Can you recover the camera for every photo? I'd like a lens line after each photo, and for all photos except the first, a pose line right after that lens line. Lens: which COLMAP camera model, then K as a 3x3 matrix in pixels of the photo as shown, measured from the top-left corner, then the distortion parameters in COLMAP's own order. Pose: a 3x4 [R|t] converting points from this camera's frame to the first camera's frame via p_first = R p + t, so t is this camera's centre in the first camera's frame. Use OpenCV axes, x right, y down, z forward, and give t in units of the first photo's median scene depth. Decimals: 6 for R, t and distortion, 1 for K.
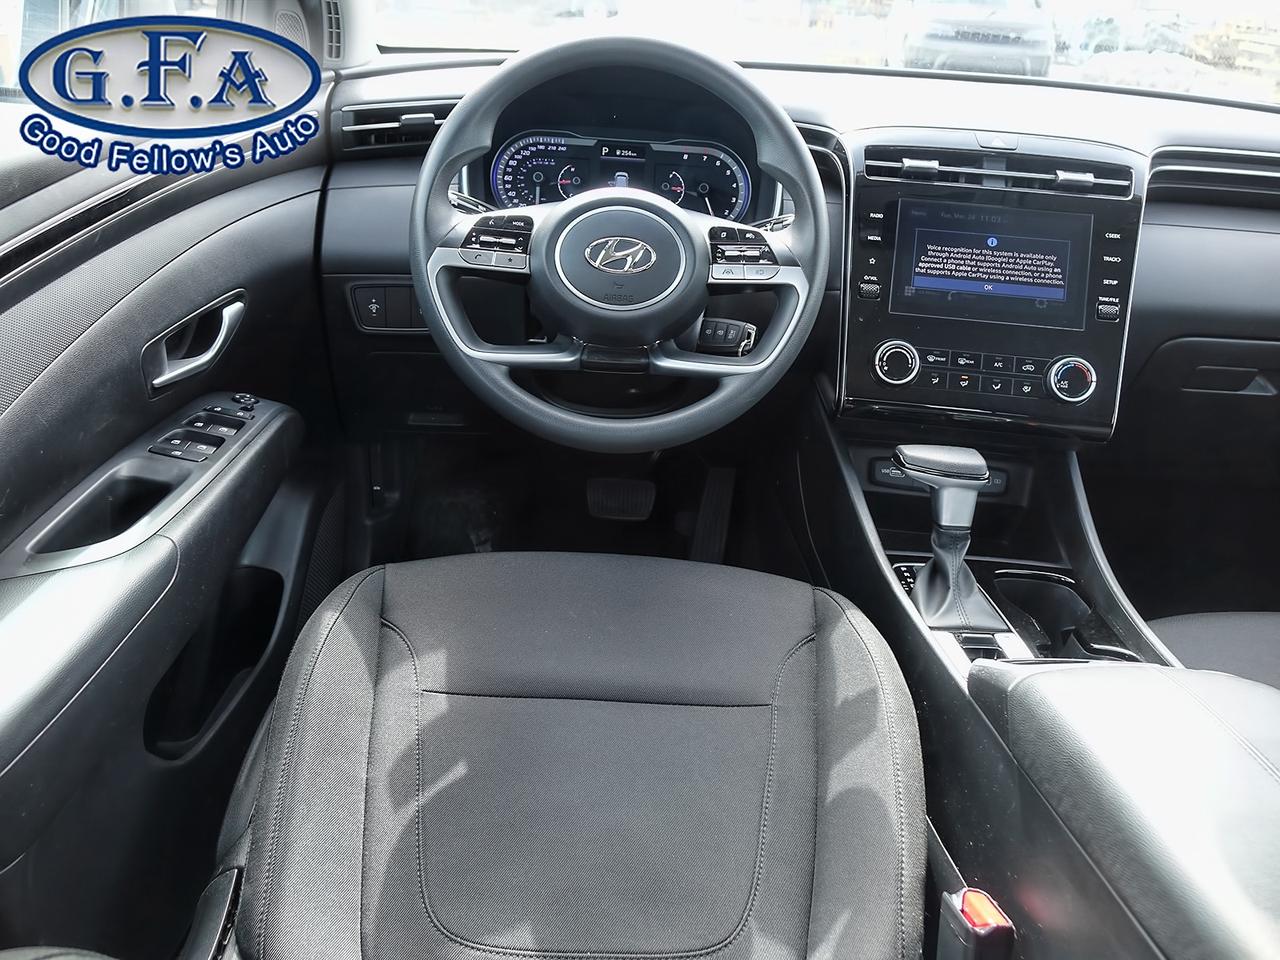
lens RADIAL K [[974.5, 0, 633.3], [0, 974.5, 474.5], [0, 0, 1]] dist [-0.003634, 0.009154]
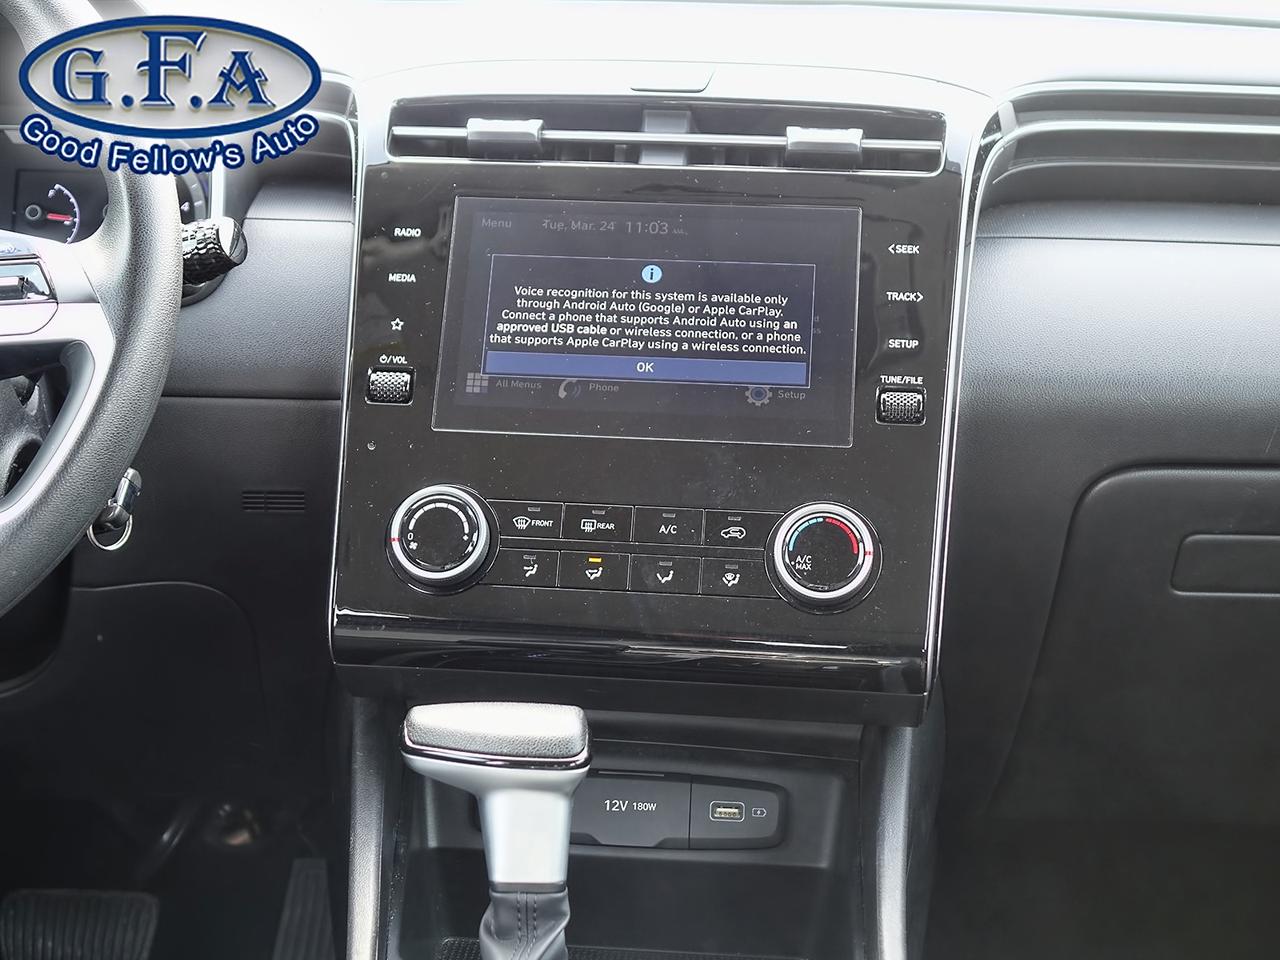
lens RADIAL K [[2130.9, 0, 631.0], [0, 2130.9, 469.7], [0, 0, 1]] dist [-0.014183, 0.000000]
pose [[0.999187, -0.040168, -0.003448, 0.358876], [0.037994, 0.966811, -0.252653, 0.106973], [0.013482, 0.252317, 0.967551, 0.042824]]
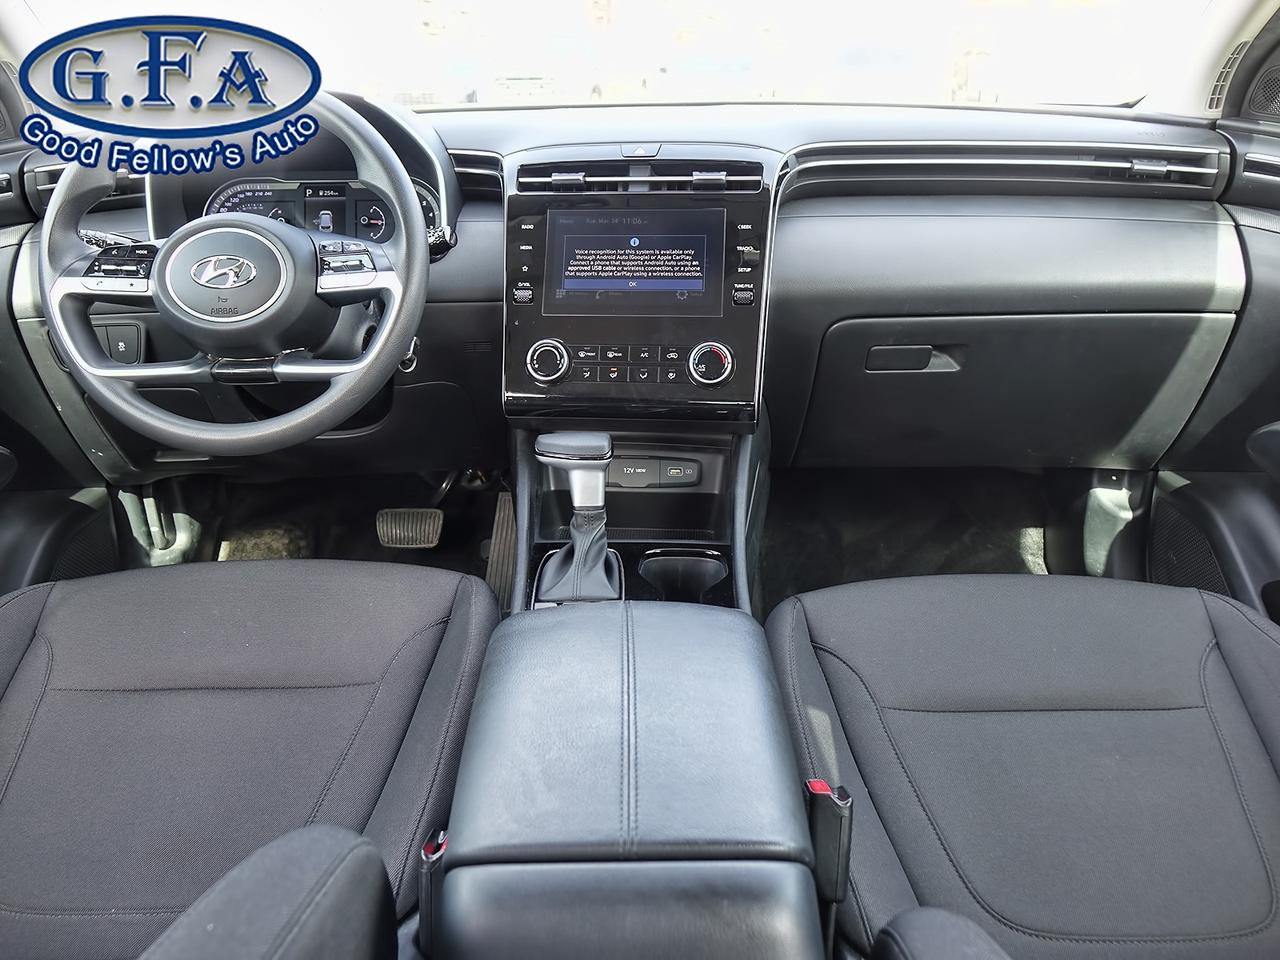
lens RADIAL K [[974.5, 0, 638.8], [0, 974.5, 477.7], [0, 0, 1]] dist [-0.003634, 0.009154]
pose [[0.996932, -0.070772, -0.033444, 0.390827], [0.068119, 0.994874, -0.074735, 0.096204], [0.038561, 0.072227, 0.996642, -0.038432]]
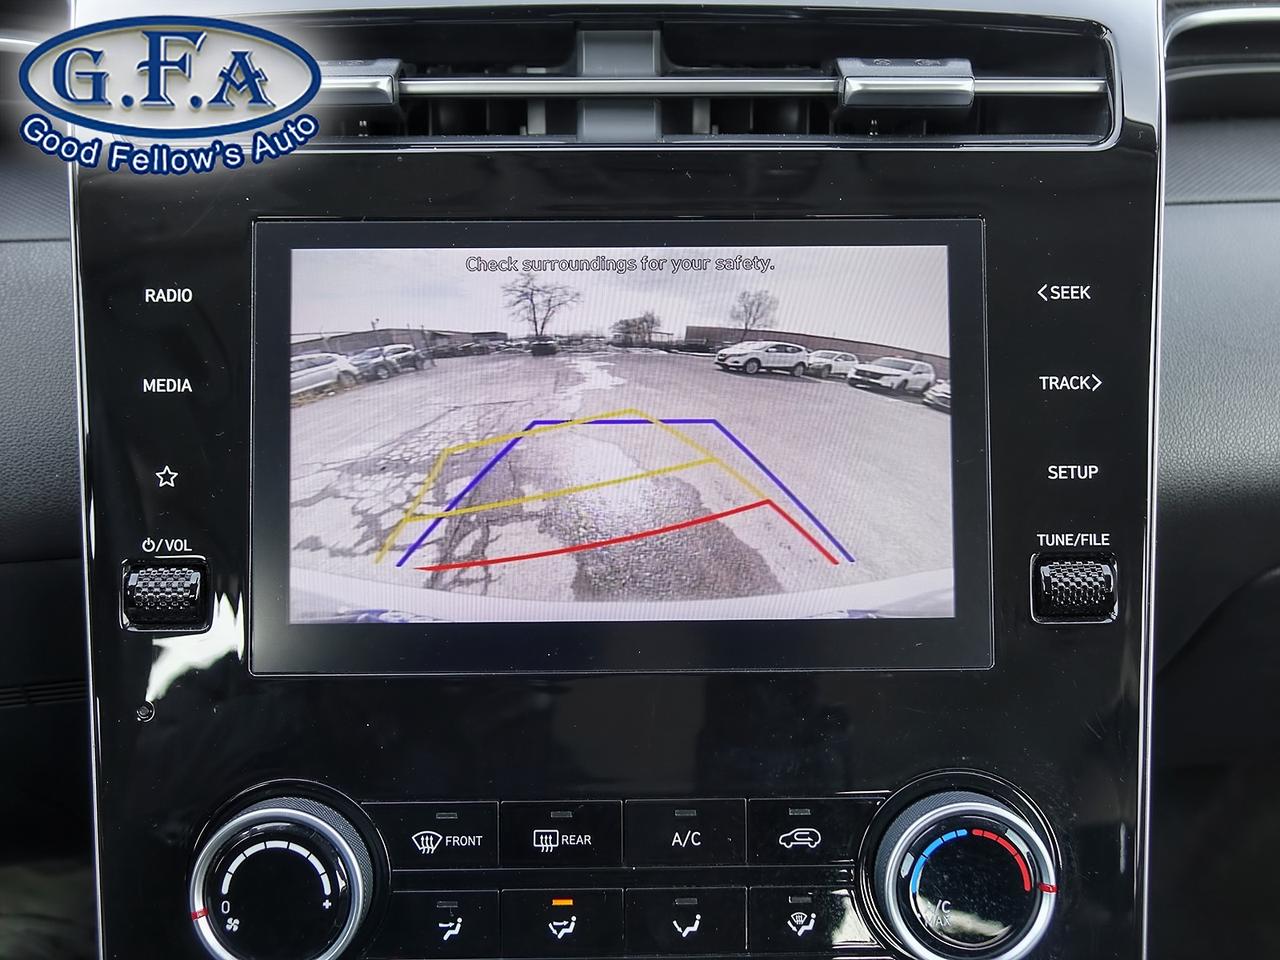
lens RADIAL K [[1139.8, 0, 633.9], [0, 1139.8, 483.1], [0, 0, 1]] dist [-0.024250, -0.002191]
pose [[0.990566, -0.112514, 0.078225, 0.345061], [0.109936, 0.993267, 0.036532, -0.216391], [-0.081809, -0.027588, 0.996266, 0.698423]]
